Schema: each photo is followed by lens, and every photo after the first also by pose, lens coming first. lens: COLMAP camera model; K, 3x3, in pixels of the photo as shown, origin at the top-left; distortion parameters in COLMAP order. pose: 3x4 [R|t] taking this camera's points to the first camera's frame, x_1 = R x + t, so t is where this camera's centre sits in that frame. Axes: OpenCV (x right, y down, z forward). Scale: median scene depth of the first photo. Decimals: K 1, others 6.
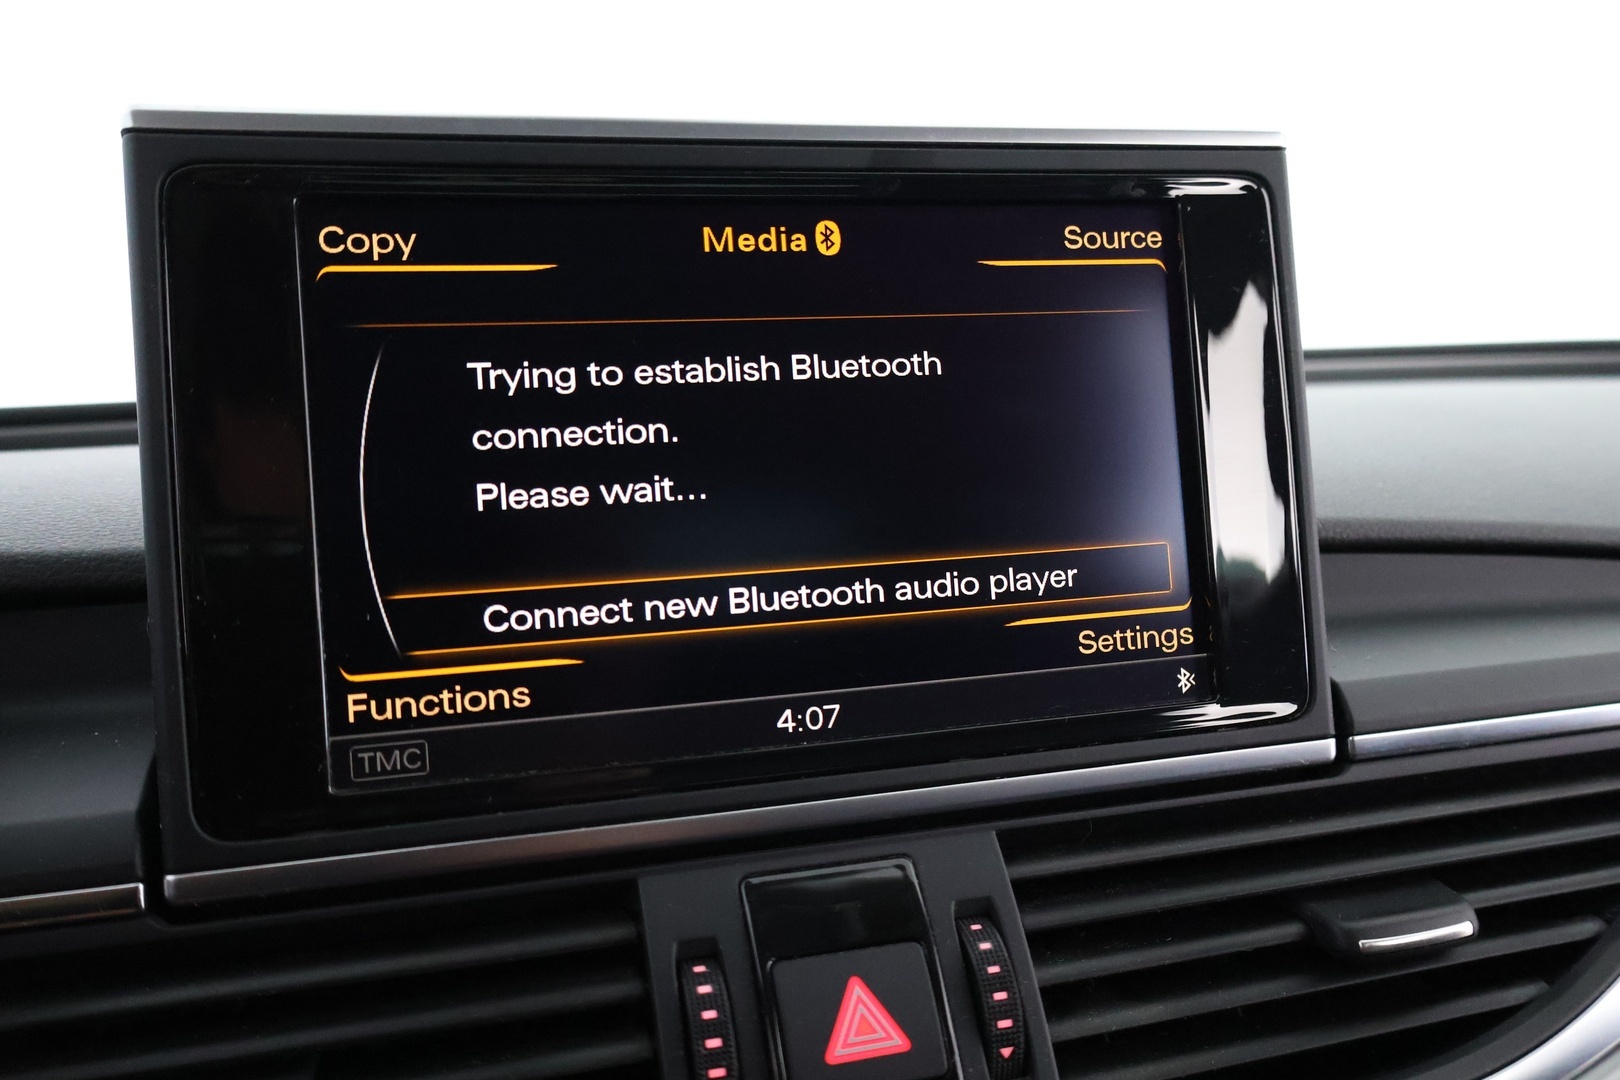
lens RADIAL K [[1377.9, 0, 815.2], [0, 1377.9, 532.9], [0, 0, 1]] dist [0.006391, 0.005271]
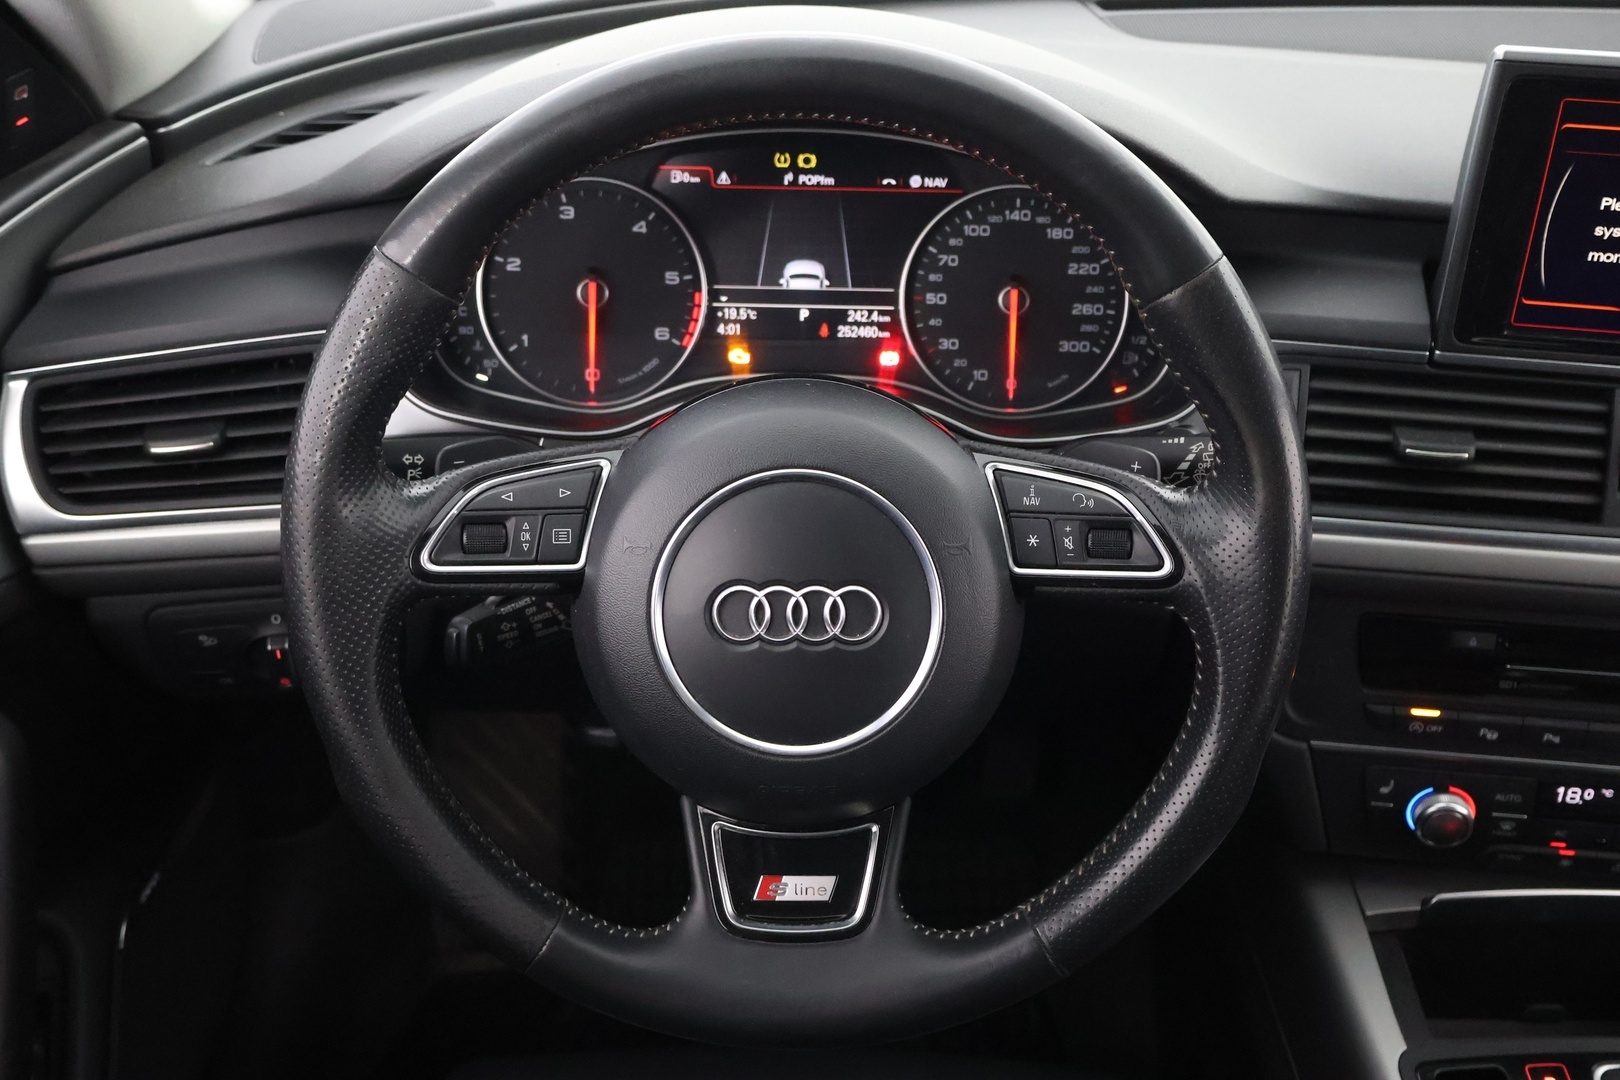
lens RADIAL K [[1726.8, 0, 806.6], [0, 1726.8, 540.9], [0, 0, 1]] dist [-0.000239, 0.000000]
pose [[0.921519, 0.264253, -0.284558, -0.481520], [-0.099452, 0.868923, 0.484854, -0.801297], [0.375383, -0.418502, 0.827009, -2.036180]]
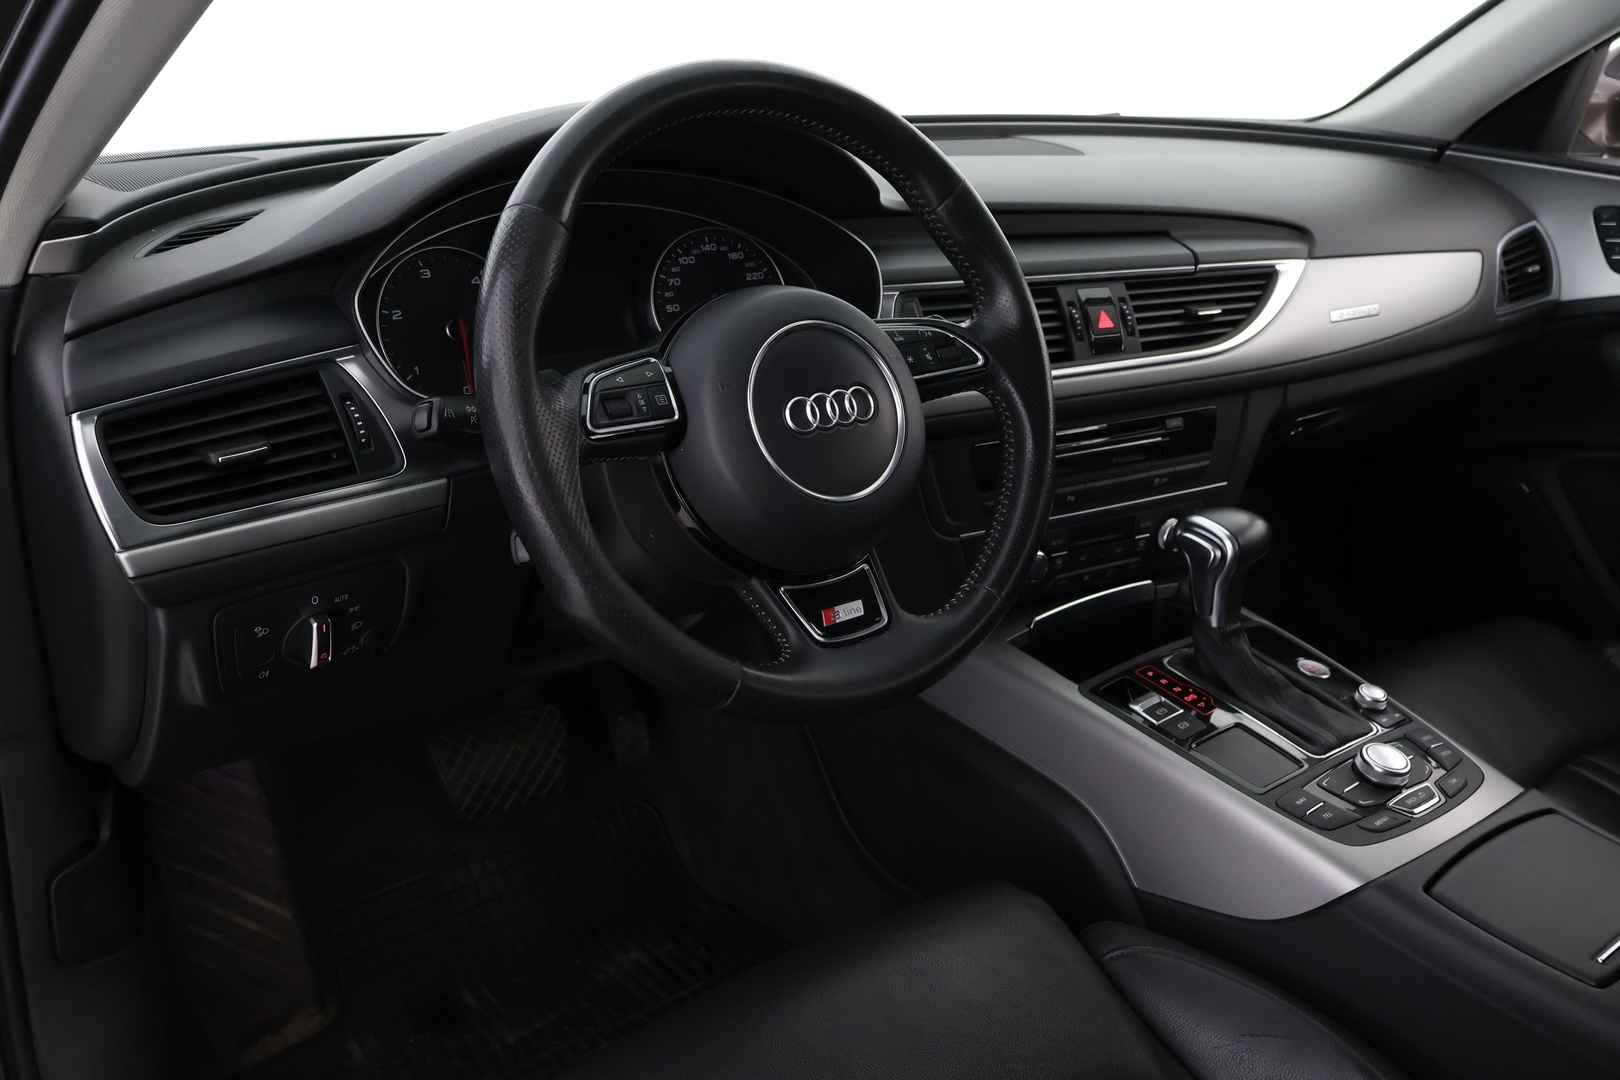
lens RADIAL K [[1377.9, 0, 821.9], [0, 1377.9, 540.0], [0, 0, 1]] dist [0.006391, 0.005271]
pose [[0.960928, -0.008753, 0.276660, -1.947270], [-0.068336, 0.961059, 0.267760, -0.090559], [-0.268230, -0.276204, 0.922911, -2.872604]]
